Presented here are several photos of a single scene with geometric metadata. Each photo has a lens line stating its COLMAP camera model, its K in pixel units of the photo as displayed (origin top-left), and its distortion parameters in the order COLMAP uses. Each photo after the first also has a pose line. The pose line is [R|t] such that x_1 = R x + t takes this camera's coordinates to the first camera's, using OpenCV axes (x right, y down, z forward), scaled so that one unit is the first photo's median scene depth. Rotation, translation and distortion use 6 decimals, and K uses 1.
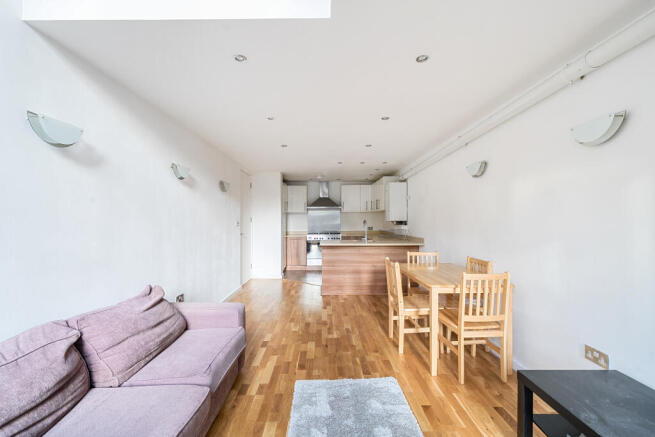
lens RADIAL K [[282.9, 0, 324.5], [0, 282.9, 216.3], [0, 0, 1]] dist [0.008008, 0.000467]
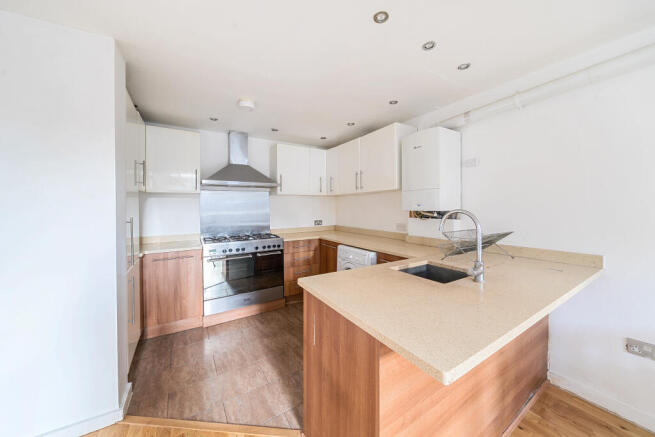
lens RADIAL K [[225.8, 0, 331.3], [0, 225.8, 206.9], [0, 0, 1]] dist [-0.001387, -0.000032]
pose [[0.852544, -0.000412, 0.522655, -0.143156], [-0.009128, 0.999835, 0.015677, -0.000364], [-0.522575, -0.018136, 0.852400, 1.157295]]
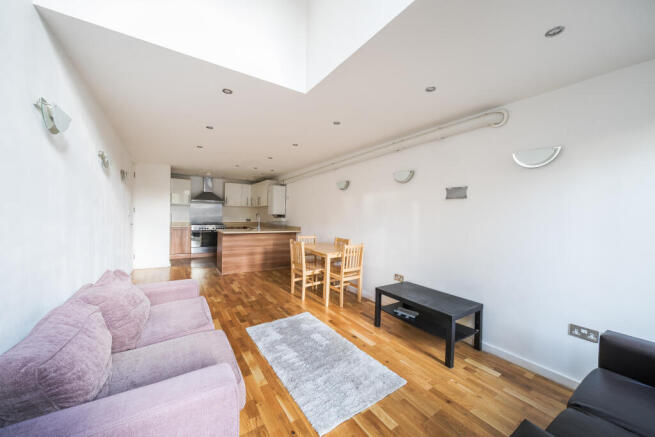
lens RADIAL K [[243.4, 0, 326.0], [0, 243.4, 216.3], [0, 0, 1]] dist [0.001716, 0.000151]
pose [[0.833103, 0.019979, 0.552757, -0.284992], [-0.032665, 0.999380, 0.013111, 0.003319], [-0.552152, -0.028978, 0.833239, -0.124005]]
